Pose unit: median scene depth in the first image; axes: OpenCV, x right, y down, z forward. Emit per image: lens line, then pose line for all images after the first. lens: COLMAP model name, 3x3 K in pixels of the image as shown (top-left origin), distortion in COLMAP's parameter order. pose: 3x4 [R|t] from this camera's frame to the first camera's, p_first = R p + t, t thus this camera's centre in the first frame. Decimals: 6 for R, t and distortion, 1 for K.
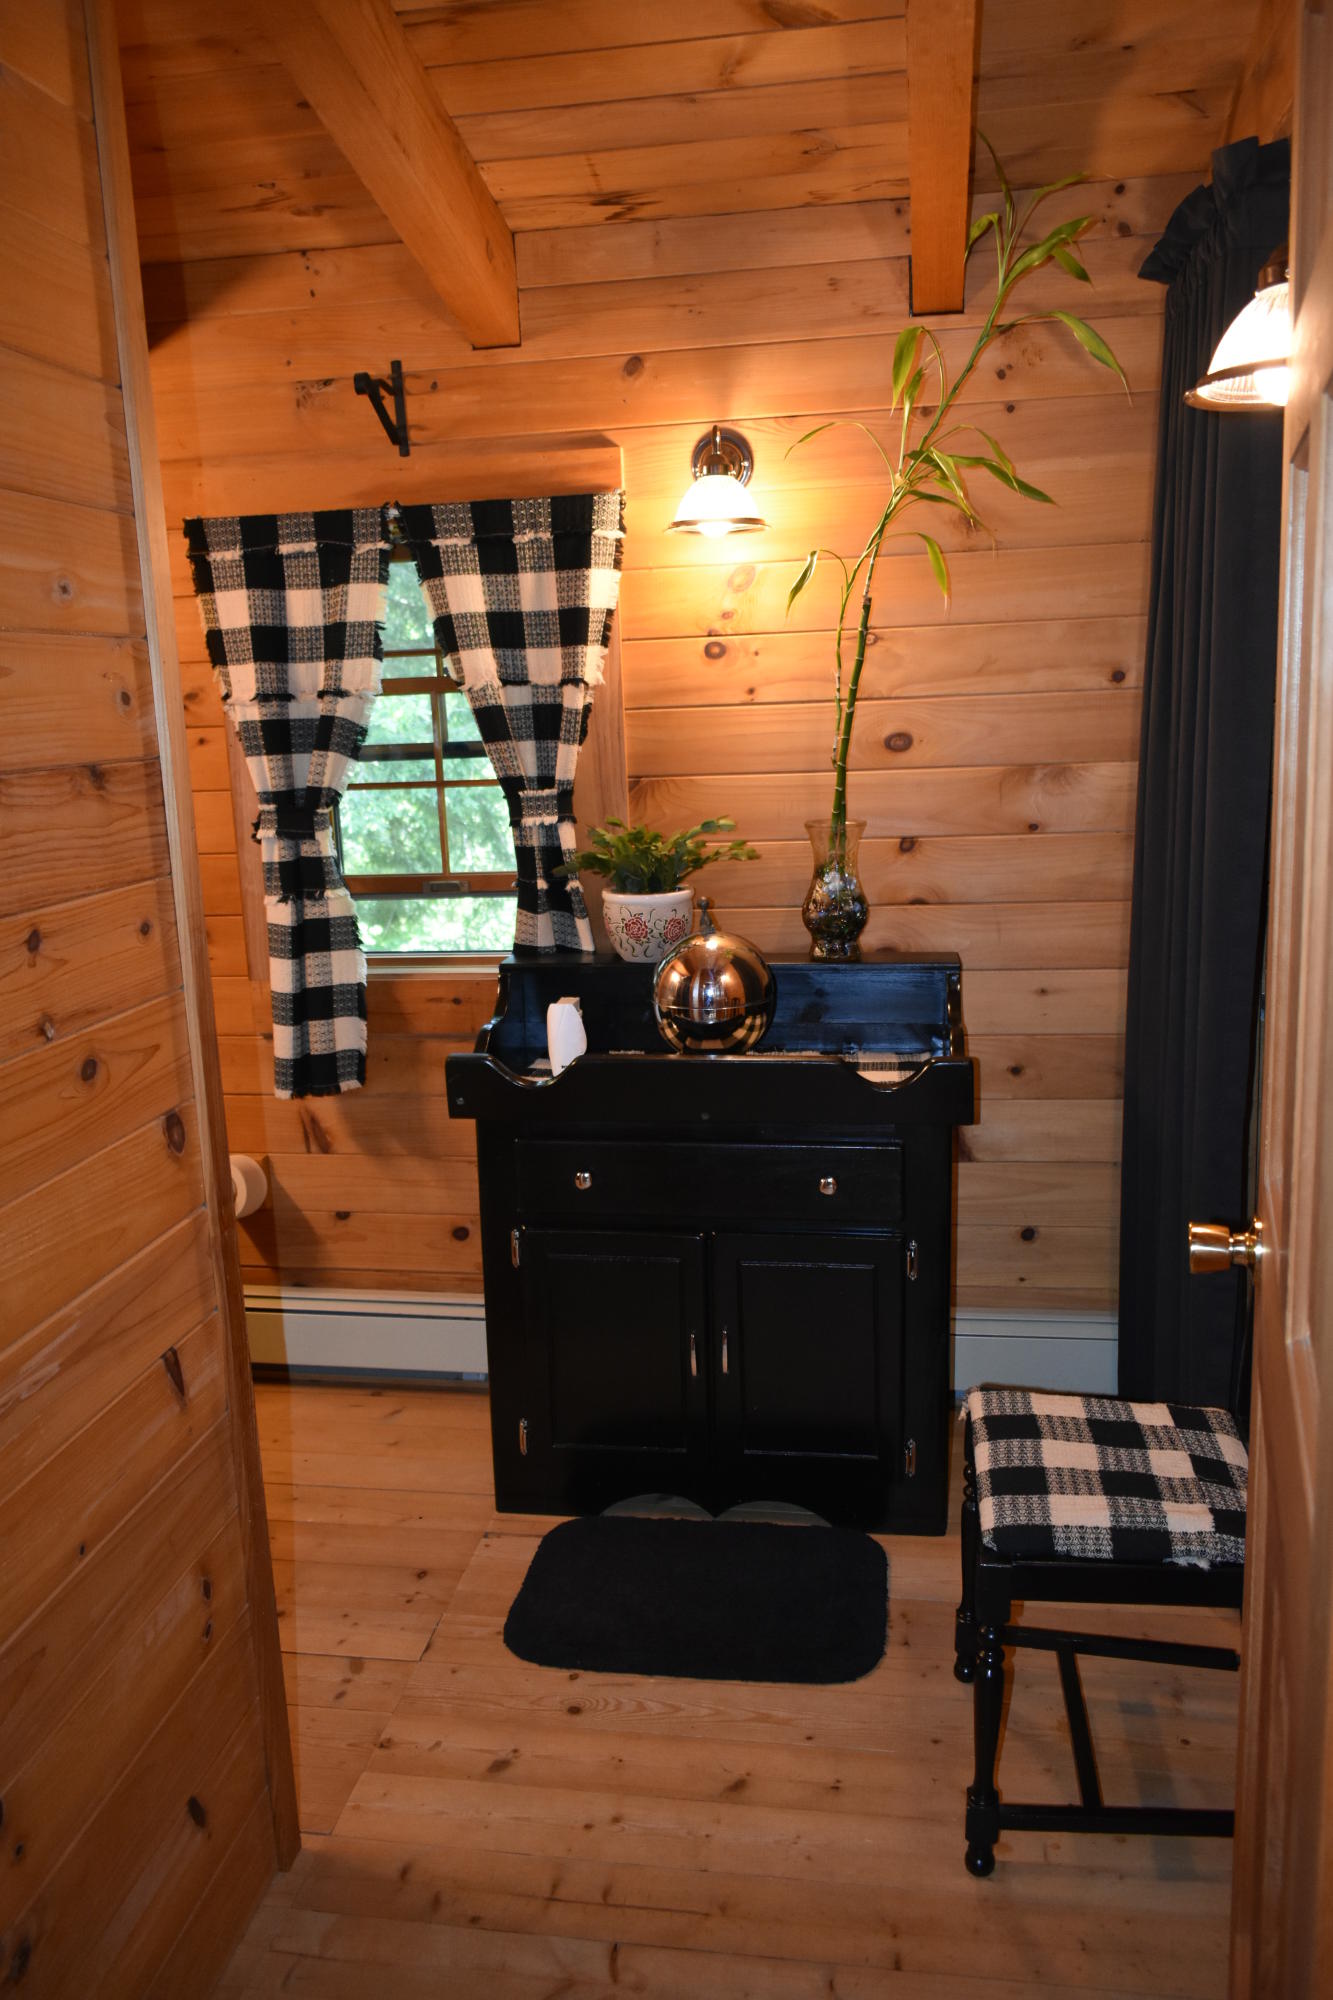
lens RADIAL K [[1540.1, 0, 666.5], [0, 1540.1, 1000.0], [0, 0, 1]] dist [-0.020995, 0.013248]
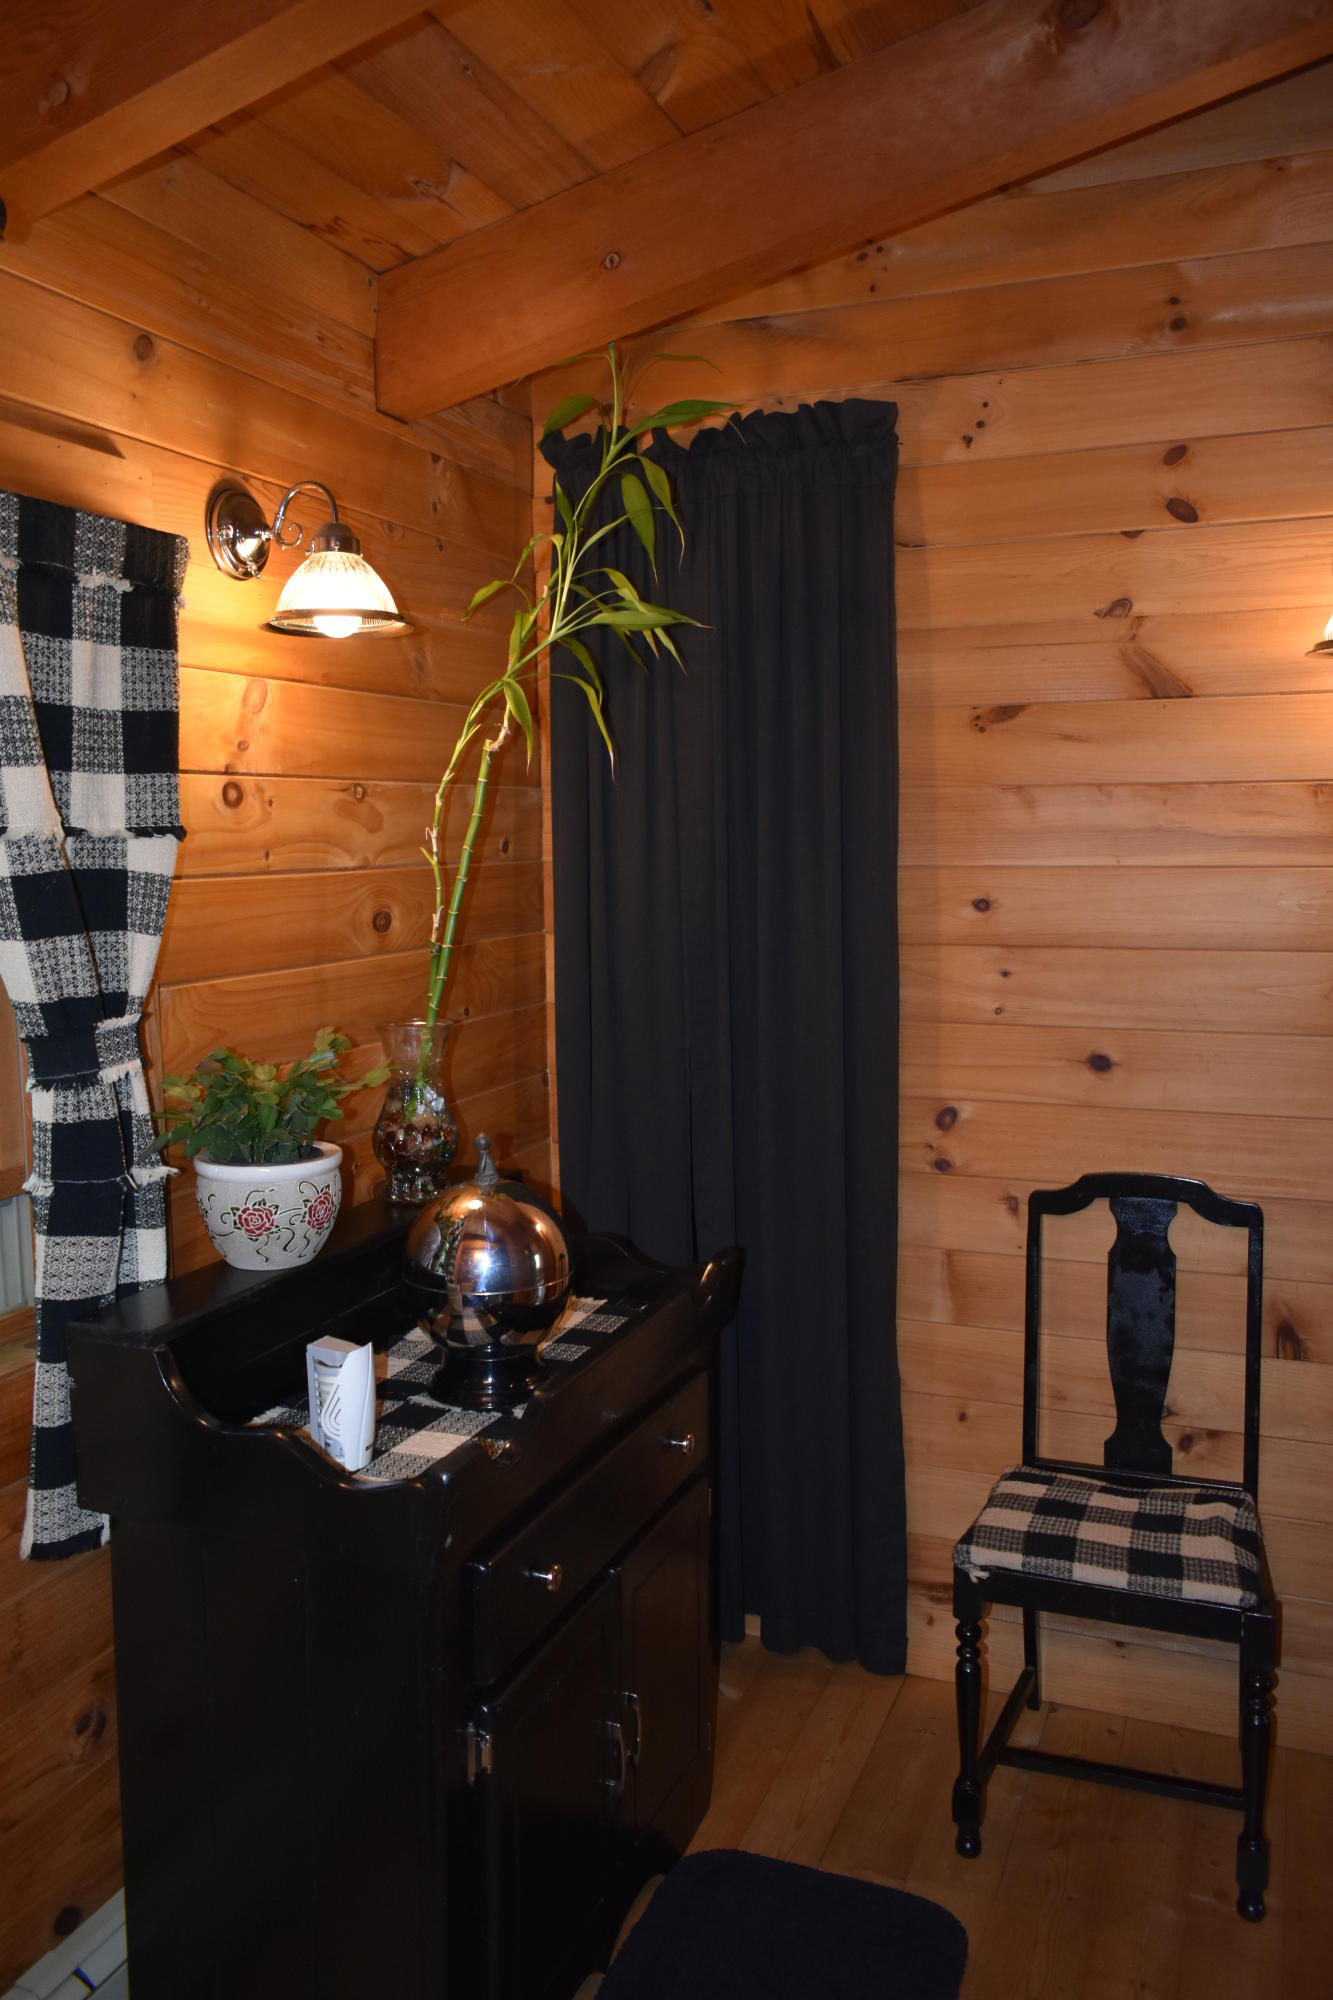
lens RADIAL K [[1540.1, 0, 666.5], [0, 1540.1, 1000.0], [0, 0, 1]] dist [-0.020995, 0.013248]
pose [[0.223635, -0.068970, 0.972230, -0.603378], [0.191777, 0.981107, 0.025487, -0.119926], [-0.955620, 0.180752, 0.232637, 0.683697]]
